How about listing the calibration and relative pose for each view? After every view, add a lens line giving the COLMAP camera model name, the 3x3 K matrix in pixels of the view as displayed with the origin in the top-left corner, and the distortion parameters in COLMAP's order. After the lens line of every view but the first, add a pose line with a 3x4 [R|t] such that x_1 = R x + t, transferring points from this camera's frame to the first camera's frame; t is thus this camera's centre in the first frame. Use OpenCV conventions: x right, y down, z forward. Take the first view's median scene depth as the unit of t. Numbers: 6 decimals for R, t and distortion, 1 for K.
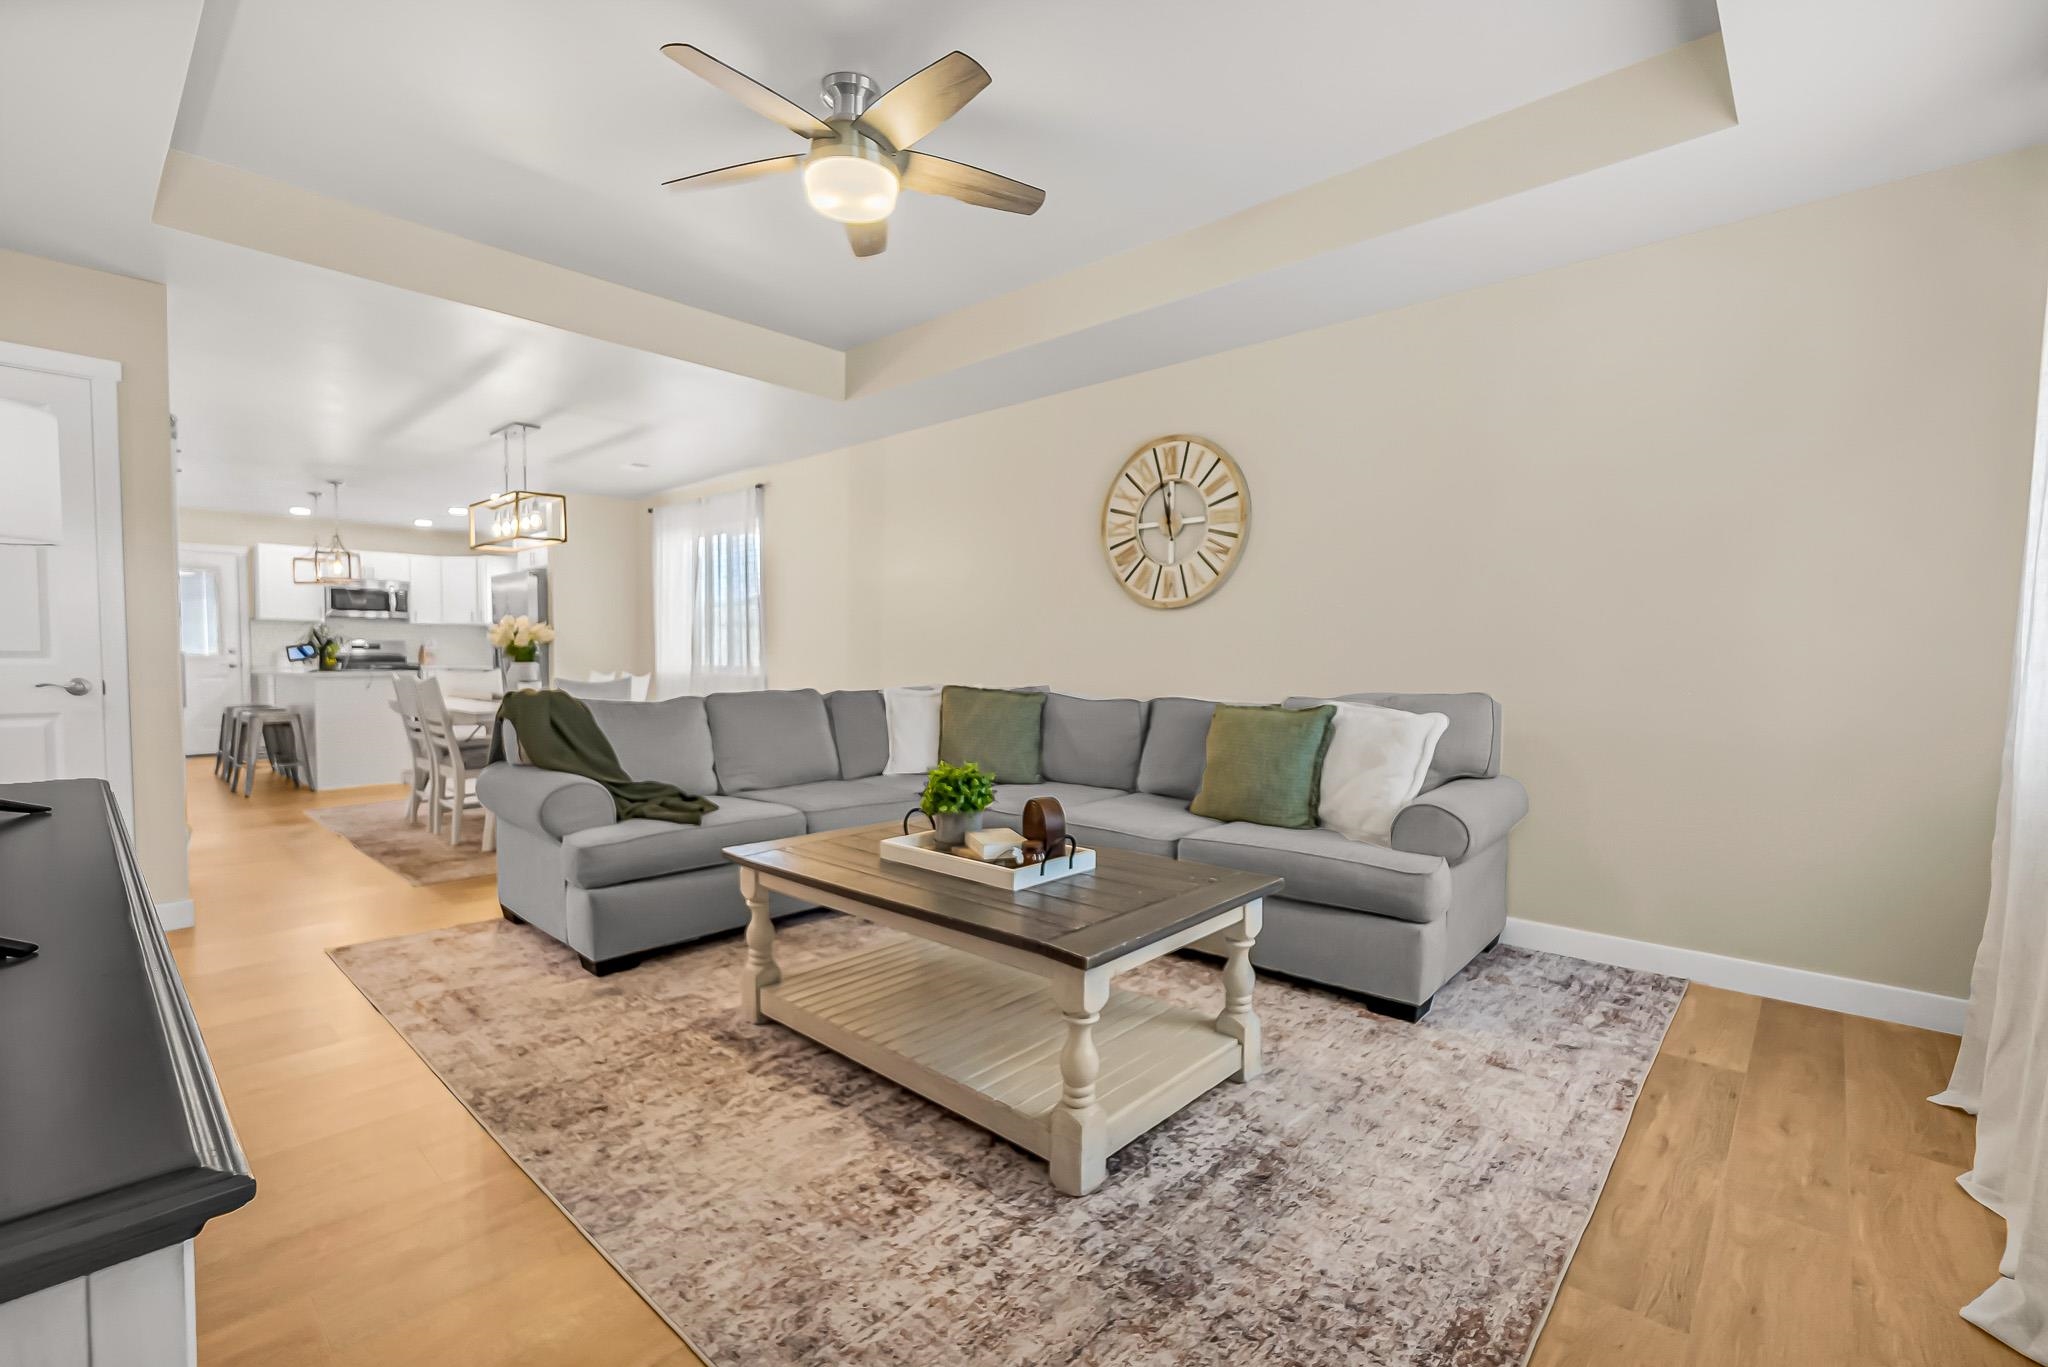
lens RADIAL K [[887.0, 0, 1029.2], [0, 887.0, 701.9], [0, 0, 1]] dist [-0.010745, 0.000202]
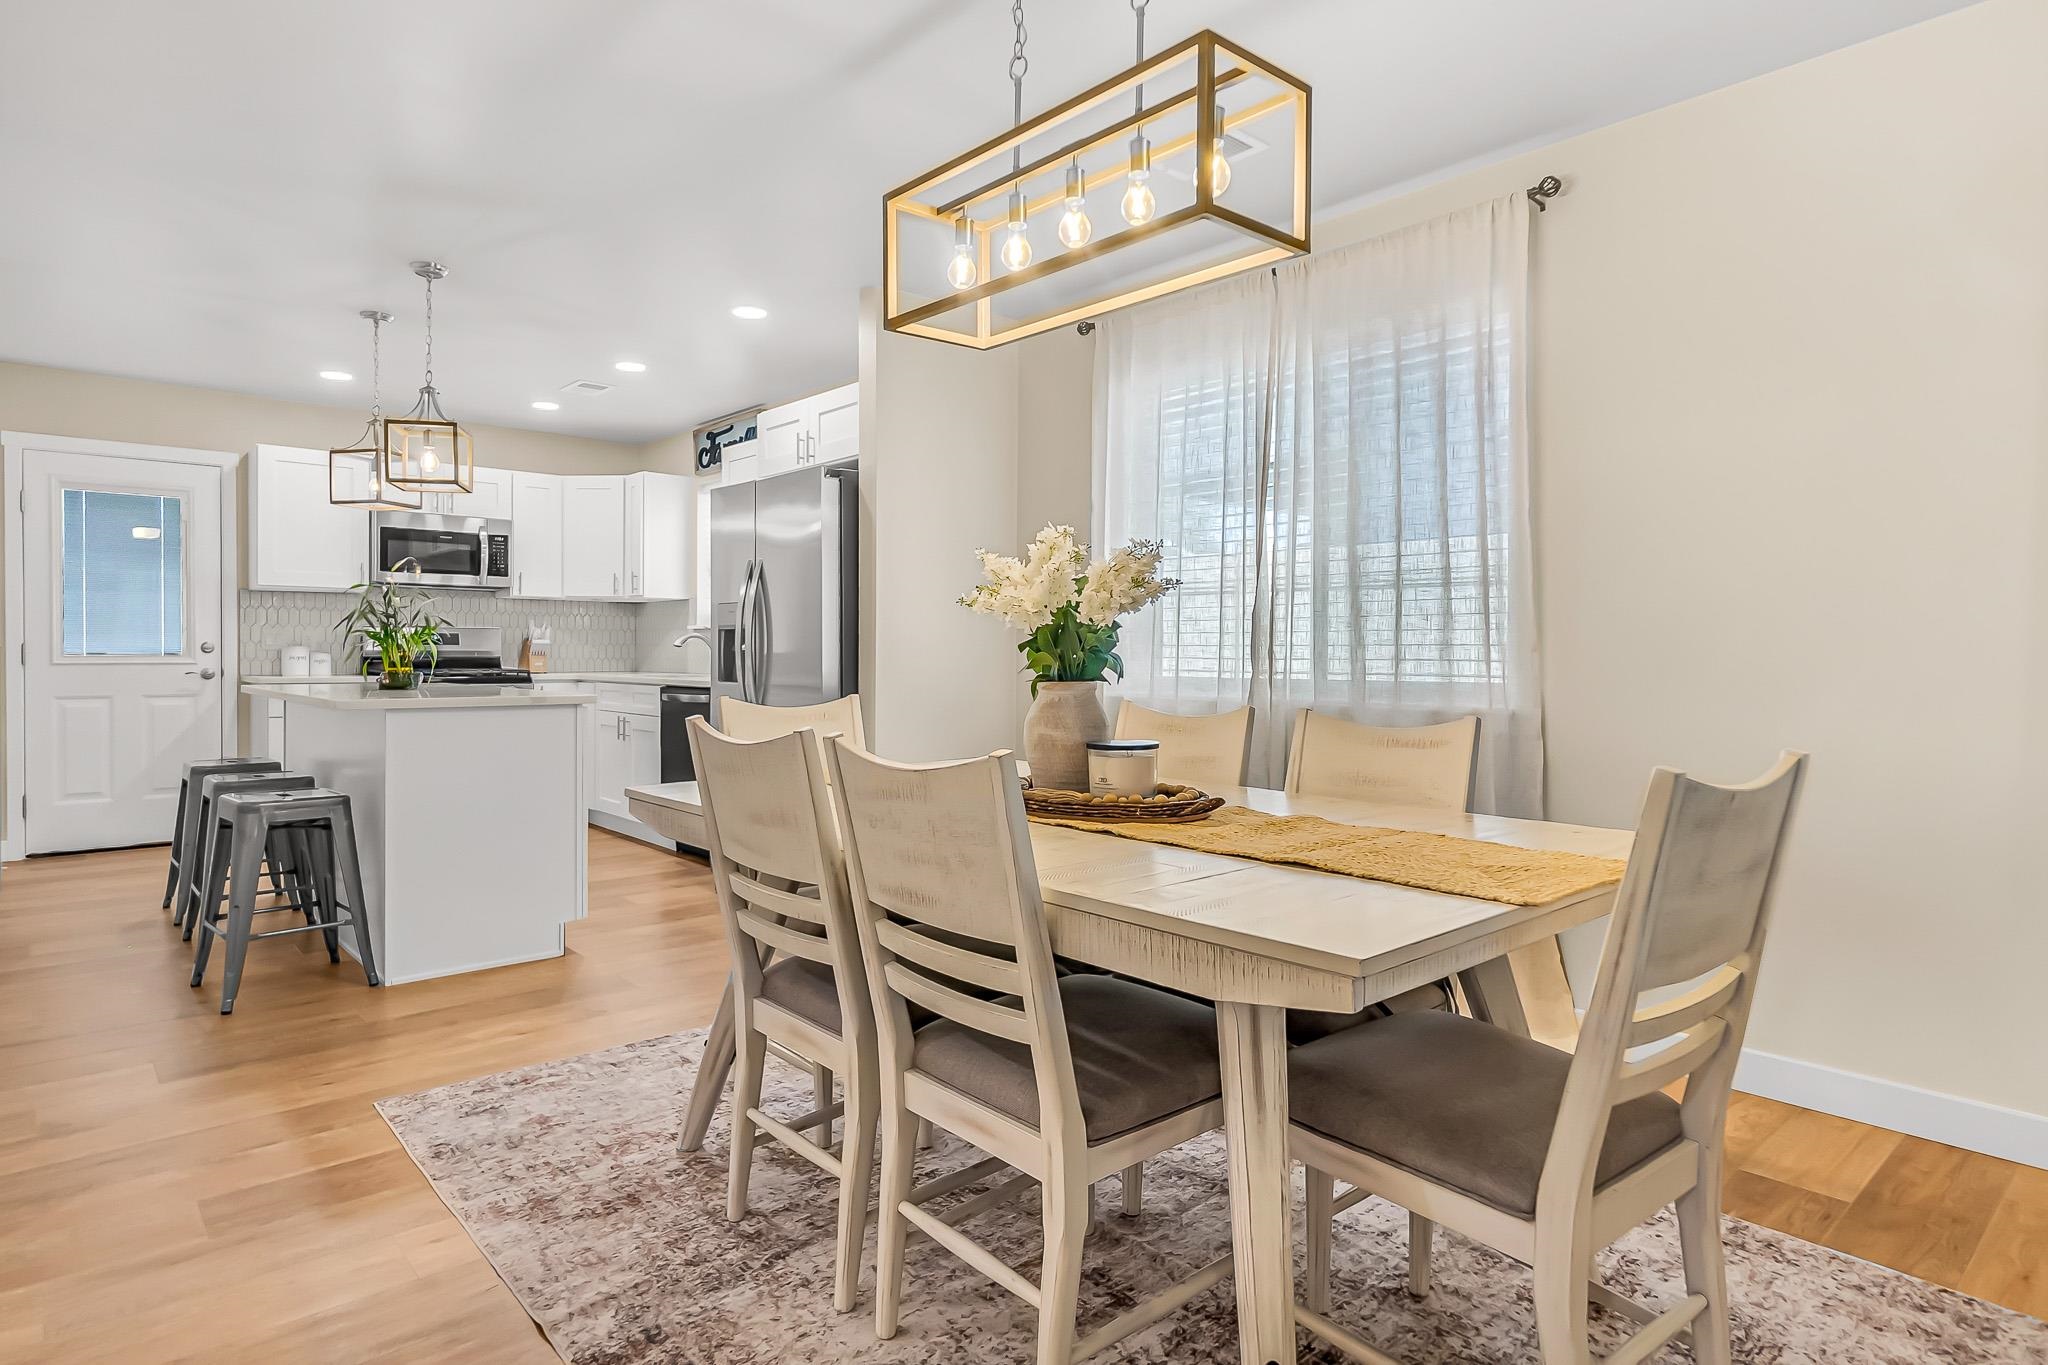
lens RADIAL K [[1127.7, 0, 1013.0], [0, 1127.7, 664.0], [0, 0, 1]] dist [-0.001463, -0.000368]
pose [[0.993414, -0.003187, -0.114533, -0.423788], [-0.001379, 0.999208, -0.039761, -0.027037], [0.114569, 0.039657, 0.992623, 0.468664]]
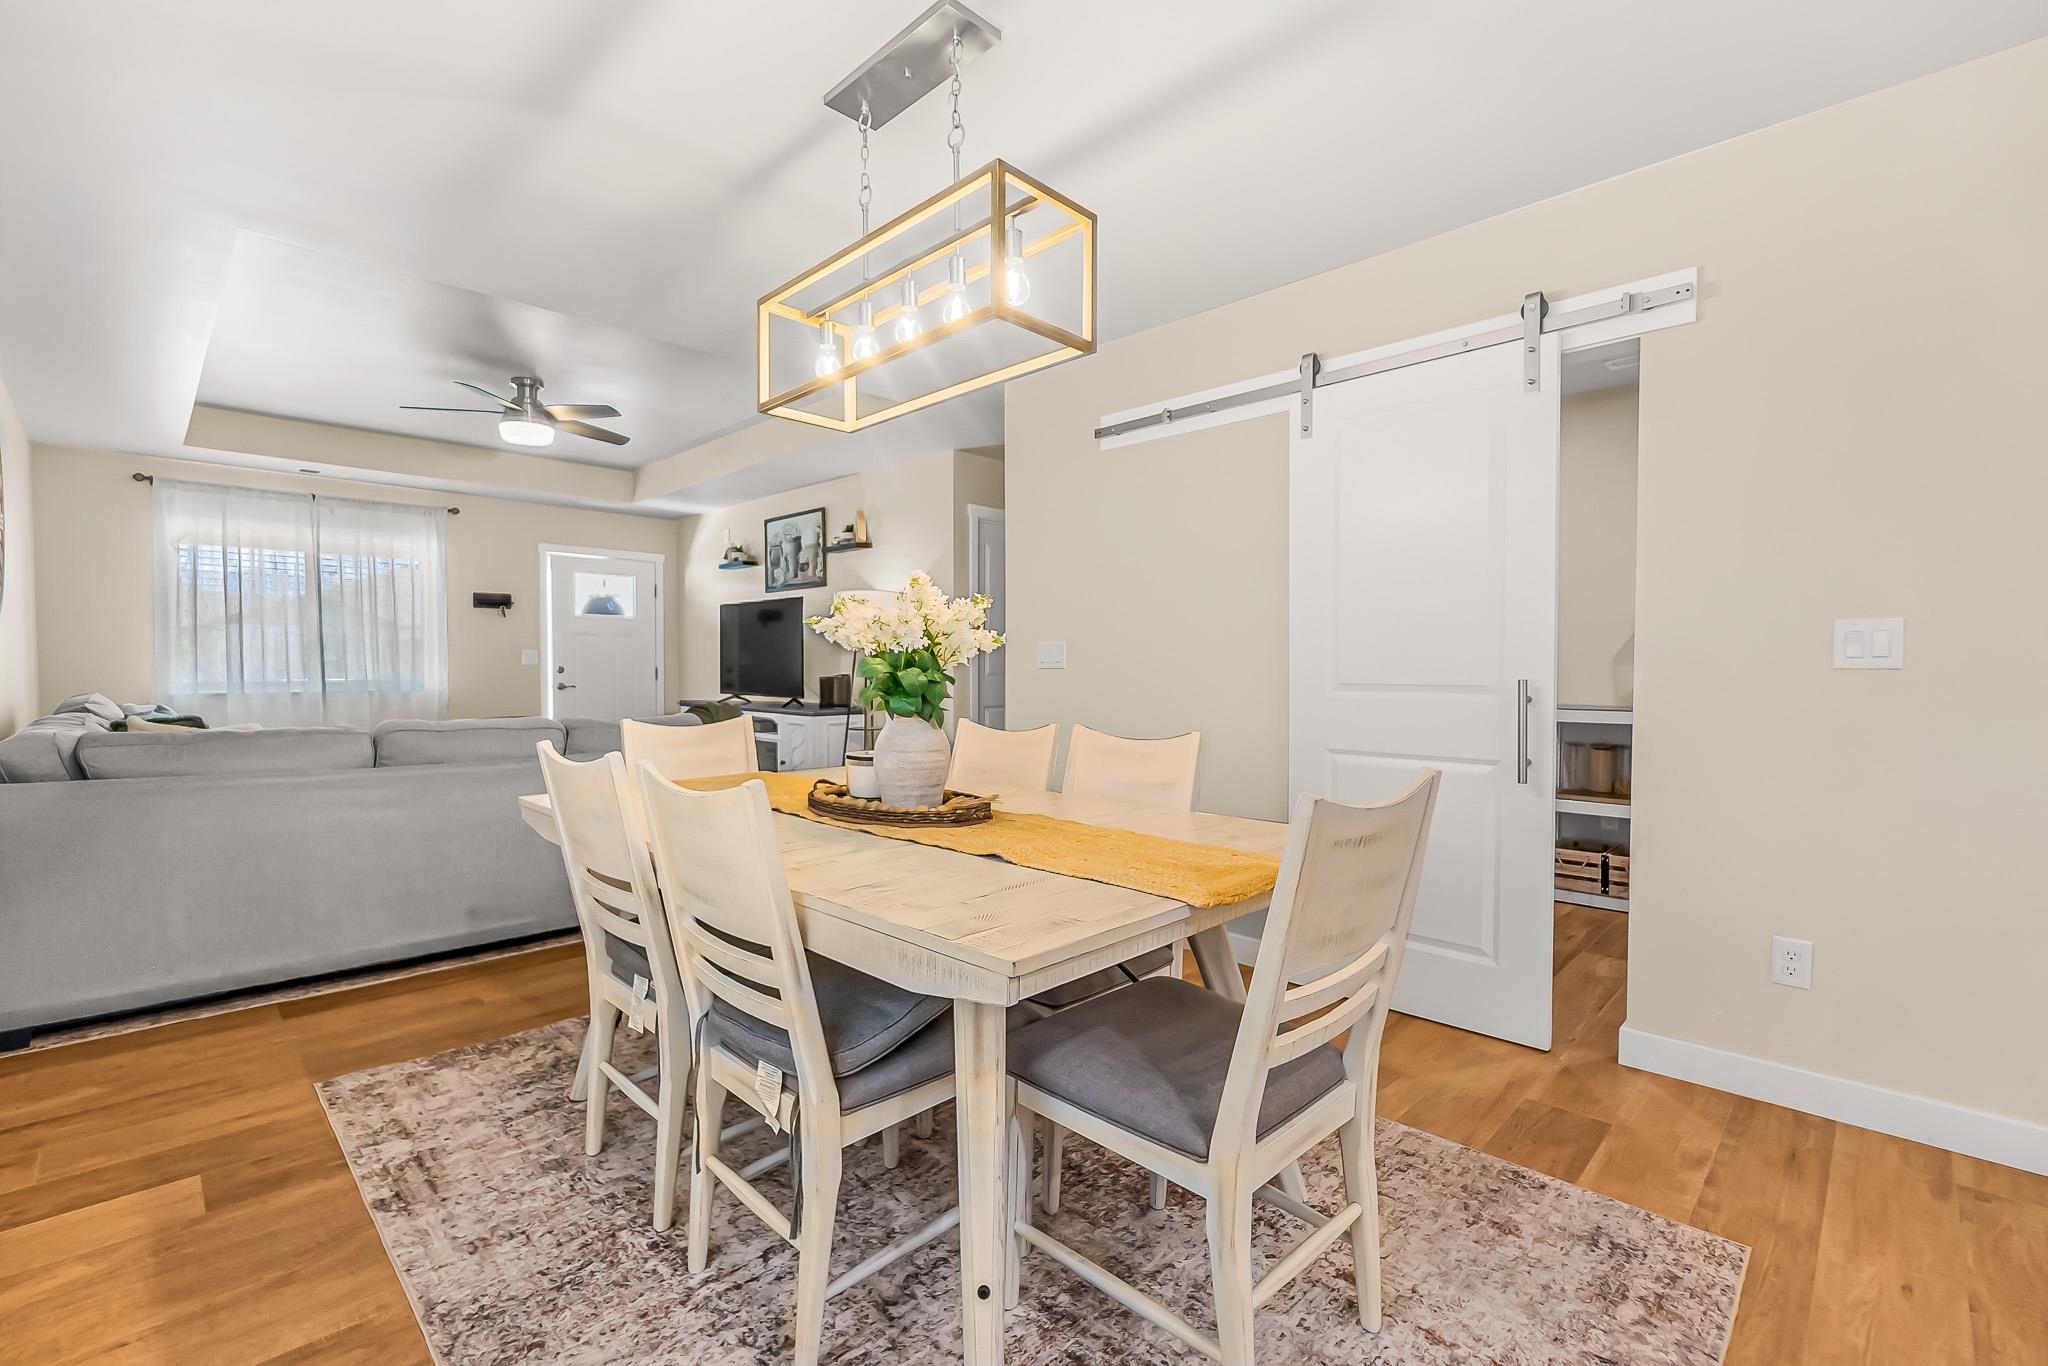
lens RADIAL K [[895.7, 0, 1027.4], [0, 895.7, 688.7], [0, 0, 1]] dist [0.001709, -0.000198]
pose [[-0.999097, -0.011303, 0.040968, -0.490264], [-0.008139, 0.997030, 0.076584, -0.061355], [-0.041712, 0.076181, -0.996221, 1.039740]]
